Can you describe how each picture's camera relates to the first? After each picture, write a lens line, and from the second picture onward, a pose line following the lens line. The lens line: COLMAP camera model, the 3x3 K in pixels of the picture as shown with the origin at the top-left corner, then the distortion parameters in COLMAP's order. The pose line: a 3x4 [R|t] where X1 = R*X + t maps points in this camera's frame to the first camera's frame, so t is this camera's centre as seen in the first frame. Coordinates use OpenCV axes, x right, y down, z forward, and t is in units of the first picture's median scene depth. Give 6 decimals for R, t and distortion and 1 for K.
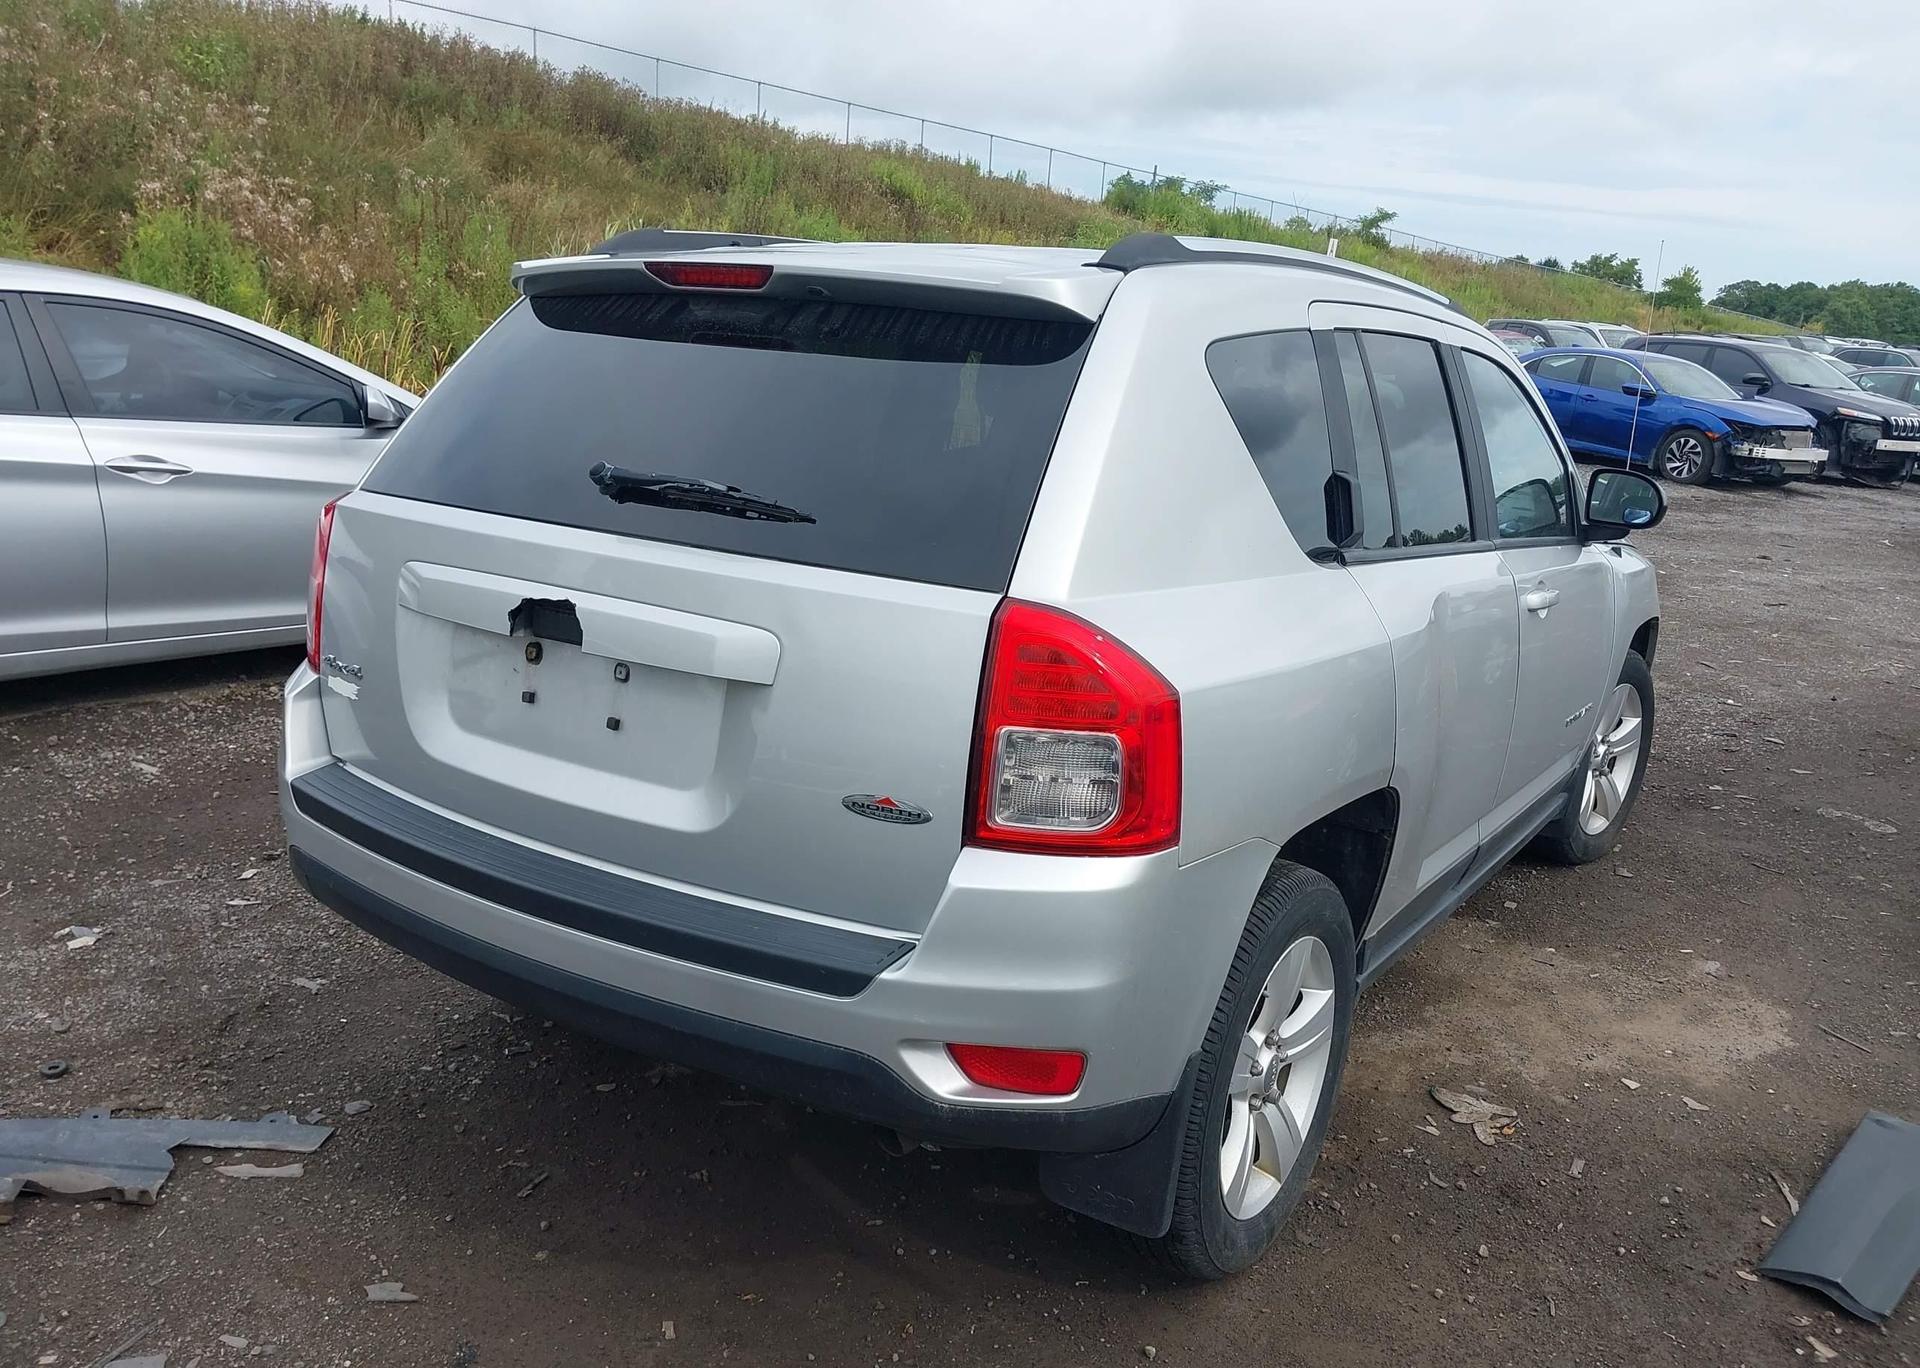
lens RADIAL K [[1520.6, 0, 962.9], [0, 1520.6, 686.7], [0, 0, 1]] dist [0.034397, -0.044667]
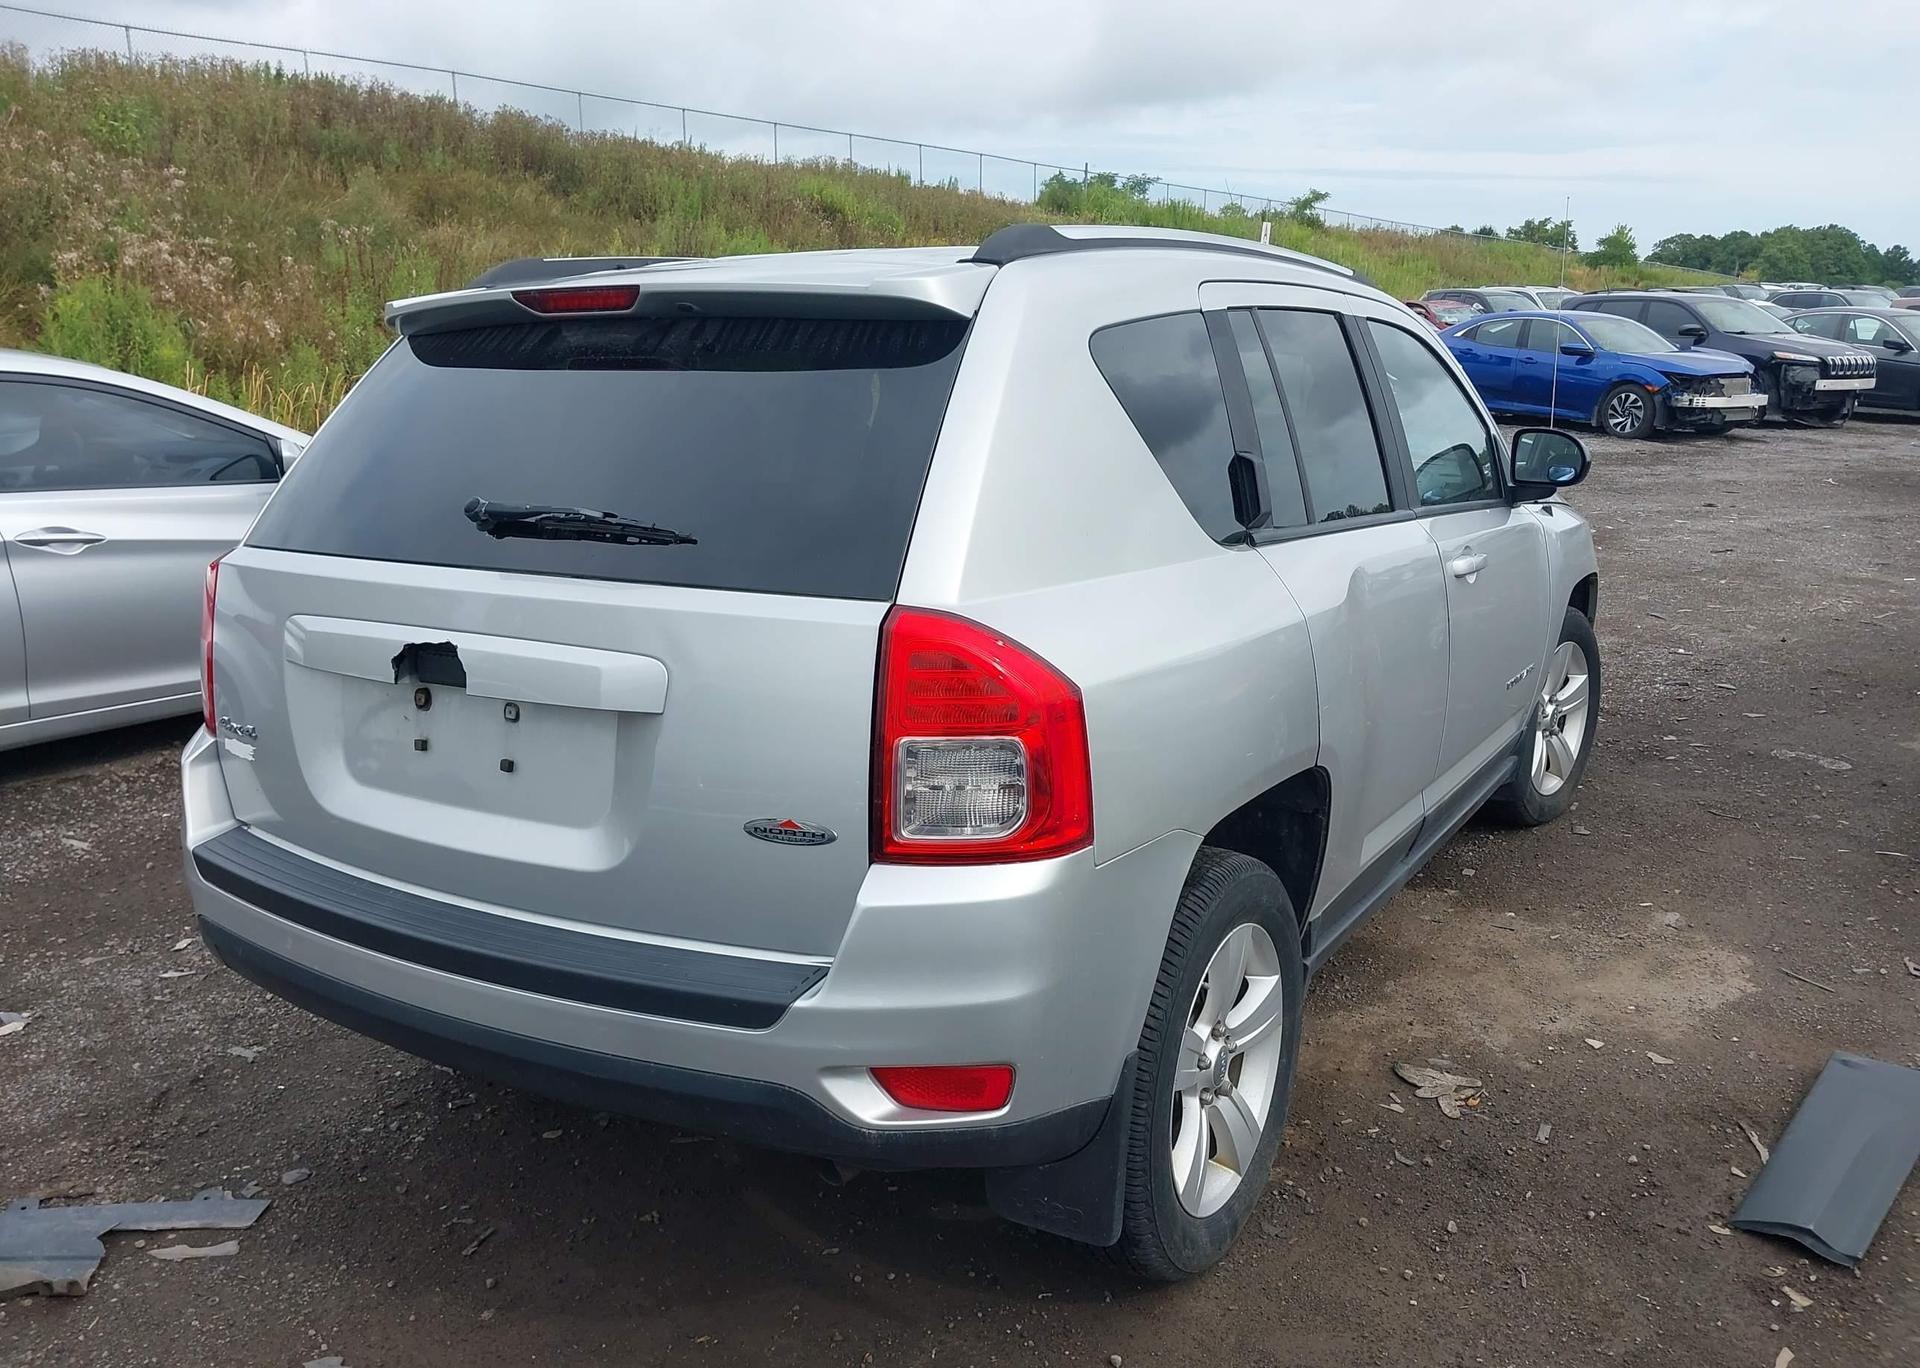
lens RADIAL K [[1515.1, 0, 960.0], [0, 1515.1, 684.0], [0, 0, 1]] dist [0.025147, -0.030880]
pose [[0.996866, -0.077760, 0.014547, 0.029262], [0.077845, 0.996951, -0.005314, -0.000028], [-0.014089, 0.006429, 0.999880, 0.016145]]
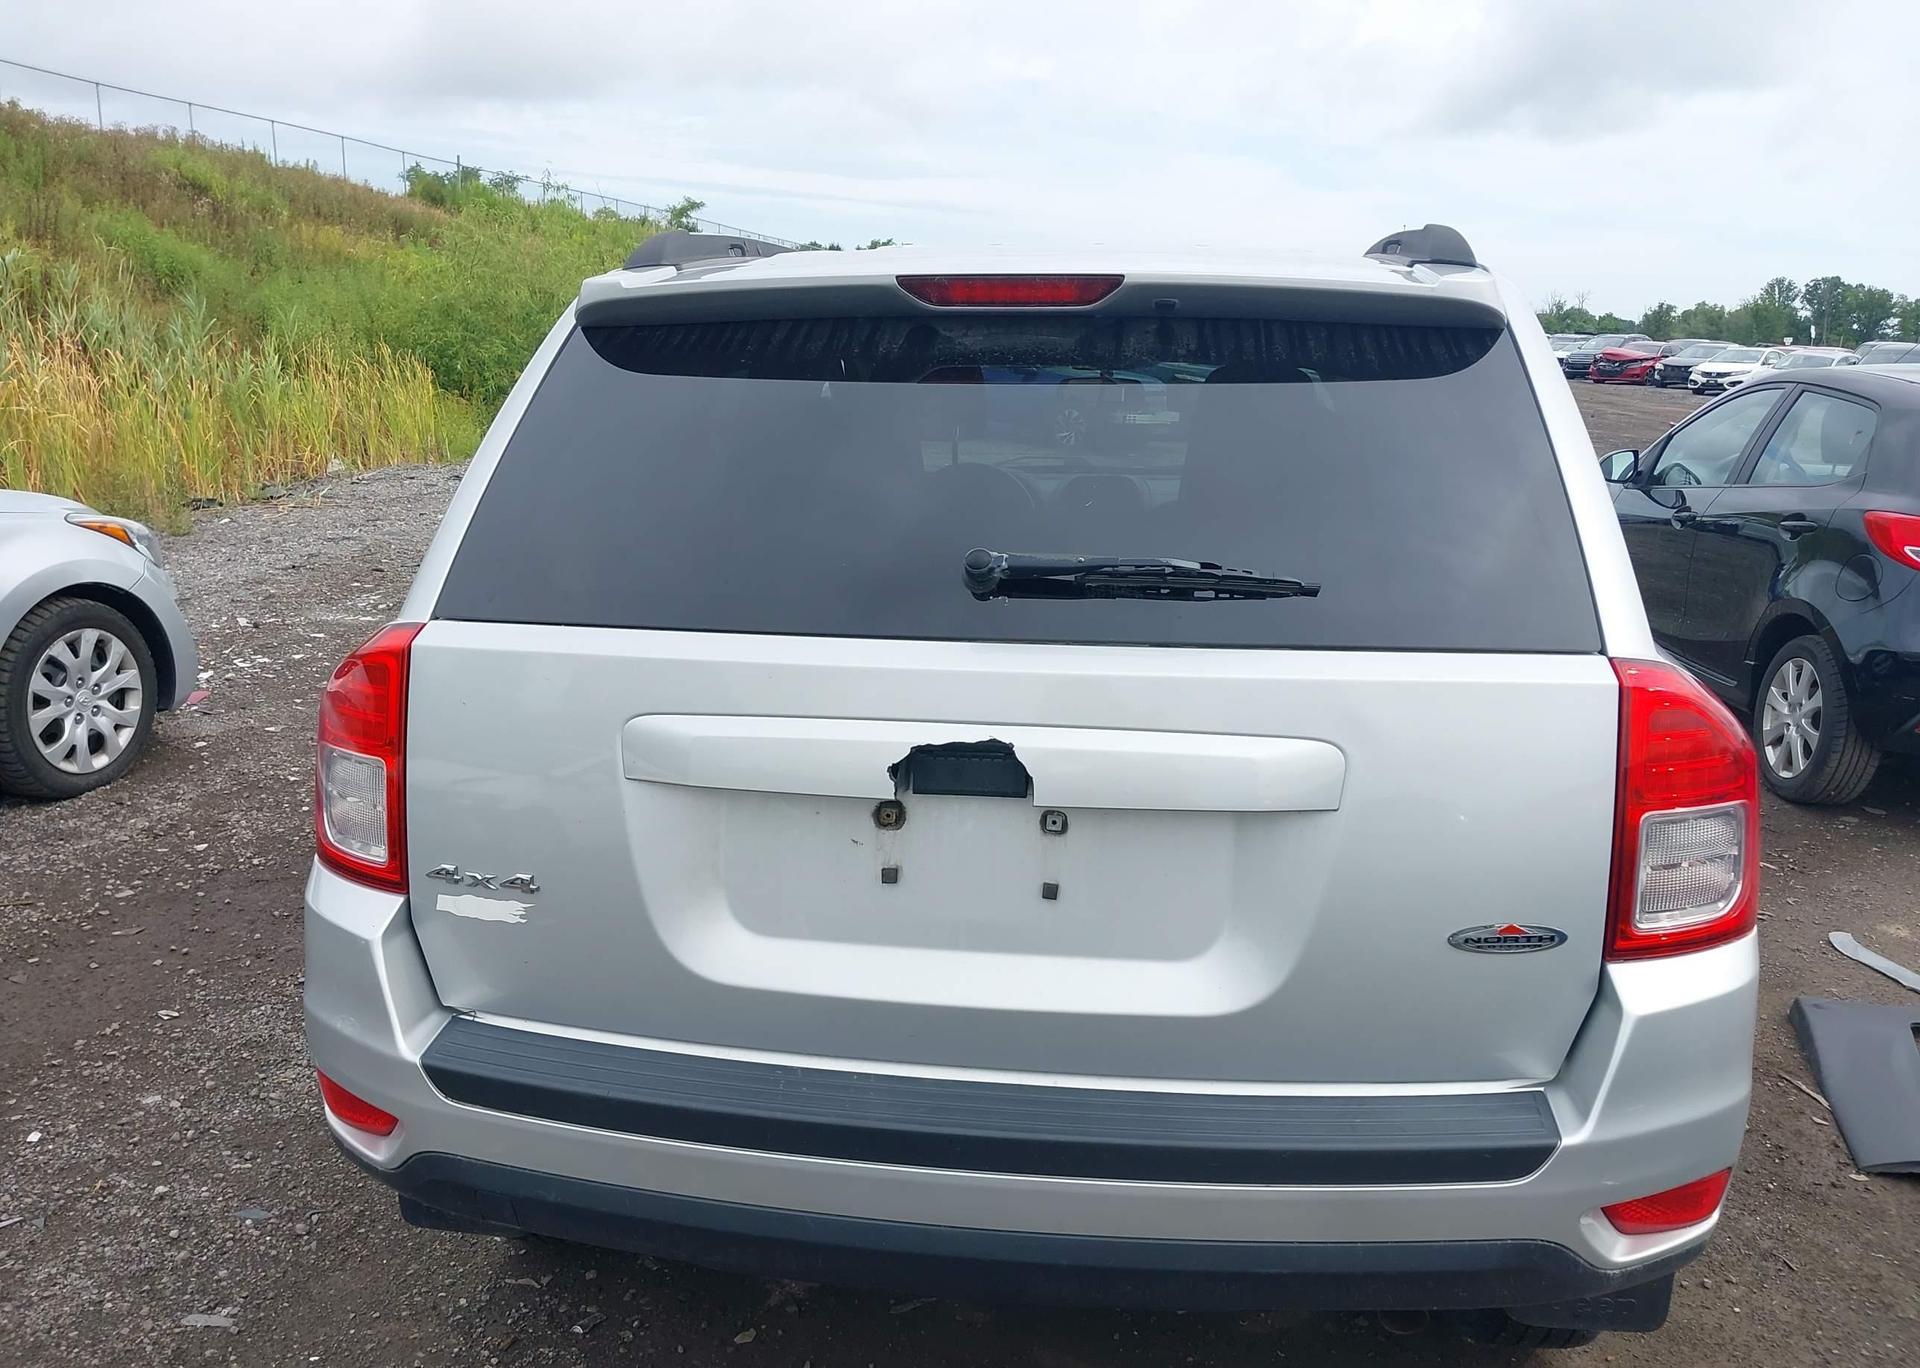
lens RADIAL K [[1515.1, 0, 960.0], [0, 1515.1, 684.0], [0, 0, 1]] dist [0.025147, -0.030880]
pose [[0.903287, -0.143050, 0.404487, -0.336697], [0.140837, 0.989400, 0.035397, -0.066488], [-0.405263, 0.024993, 0.913858, 0.201862]]
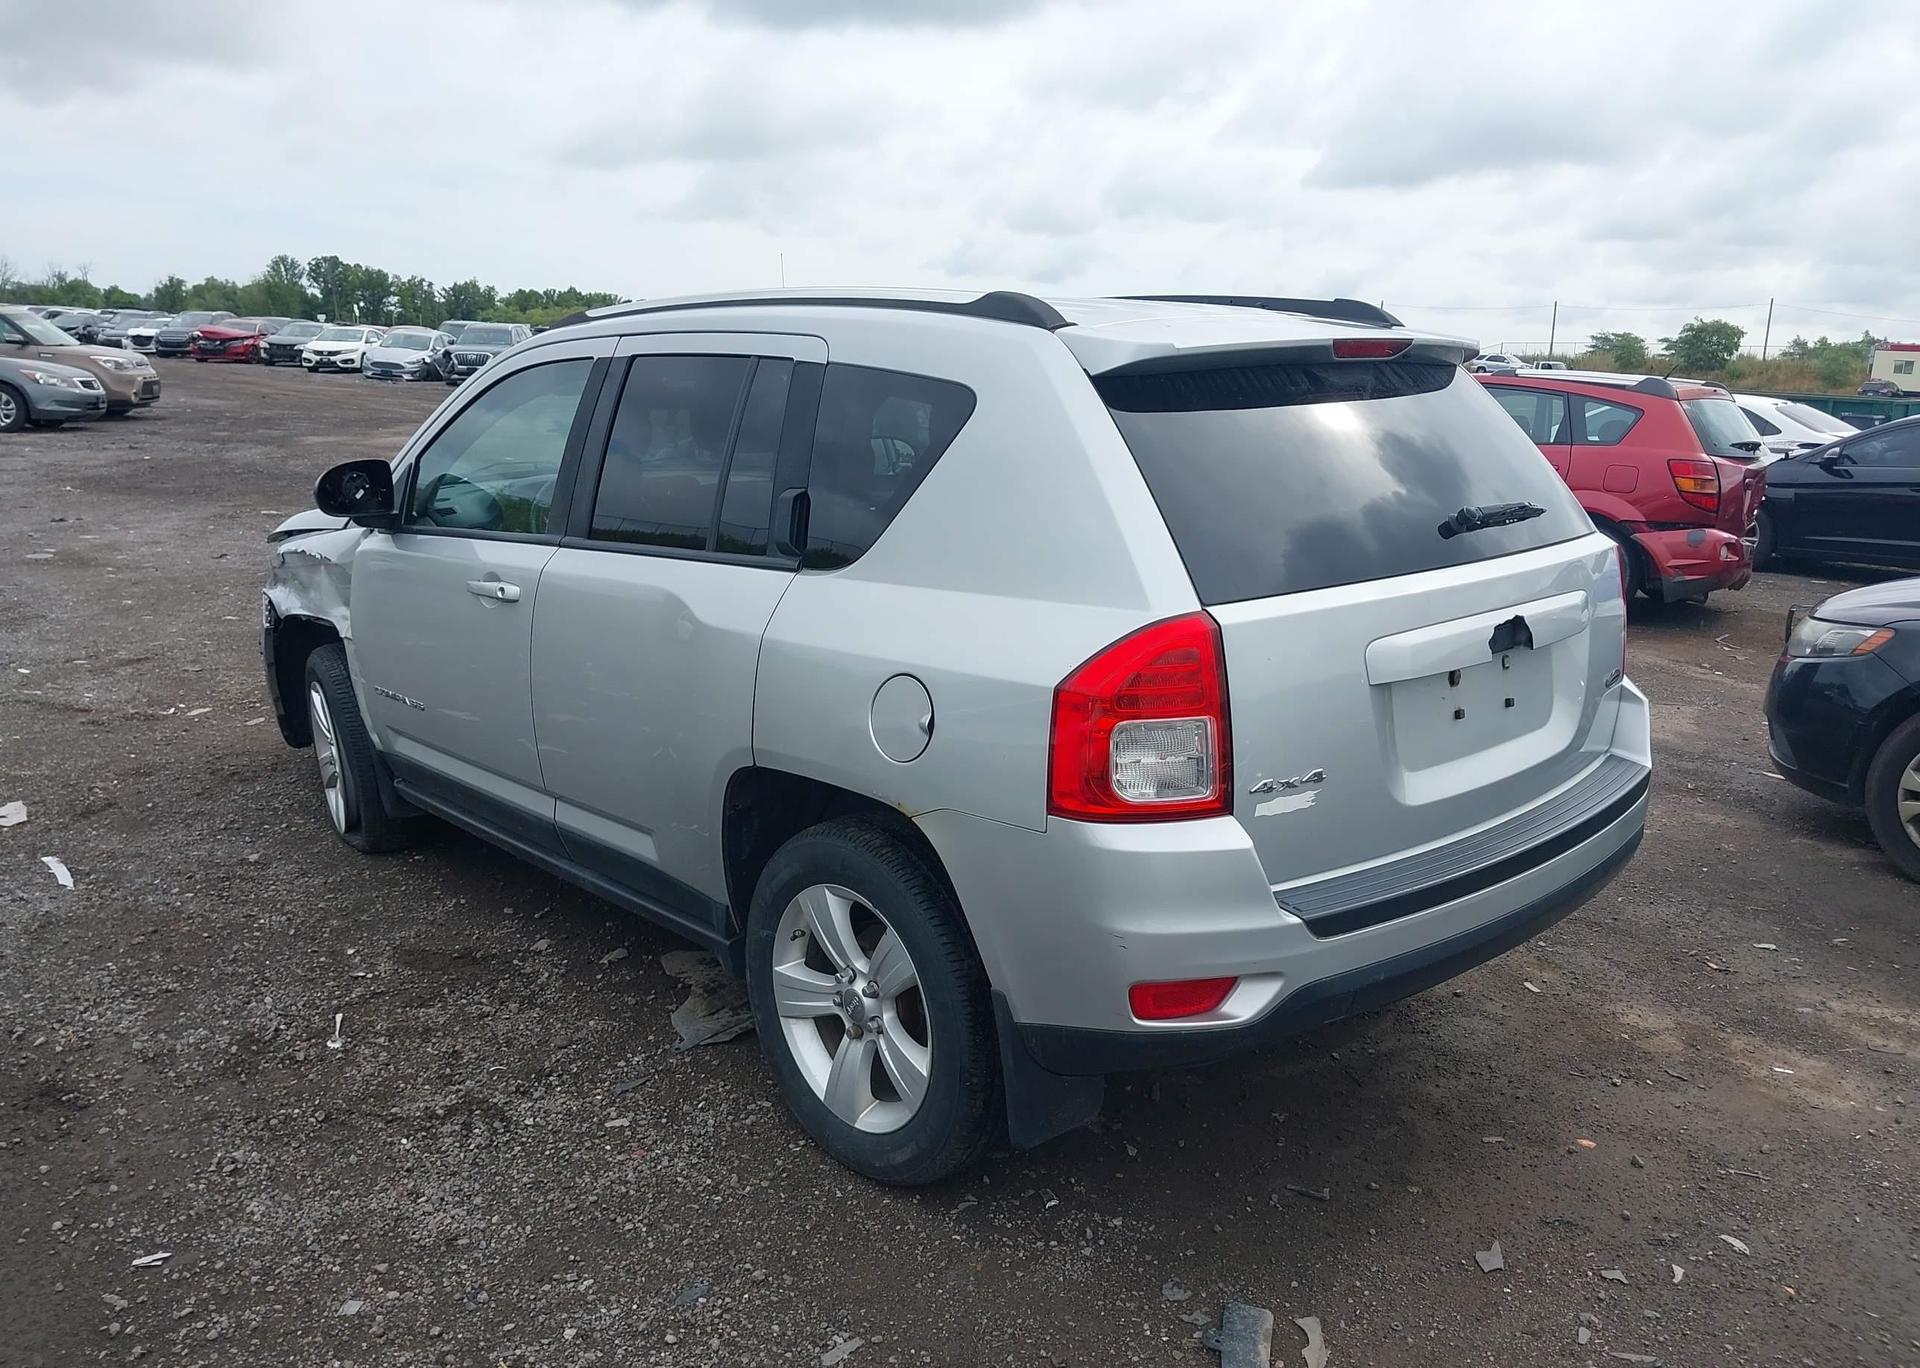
lens RADIAL K [[1515.1, 0, 960.0], [0, 1515.1, 684.0], [0, 0, 1]] dist [0.025147, -0.030880]
pose [[0.250412, -0.271002, 0.929436, -0.919420], [0.223761, 0.950231, 0.216778, -0.223417], [-0.941926, 0.153688, 0.298589, 0.635063]]
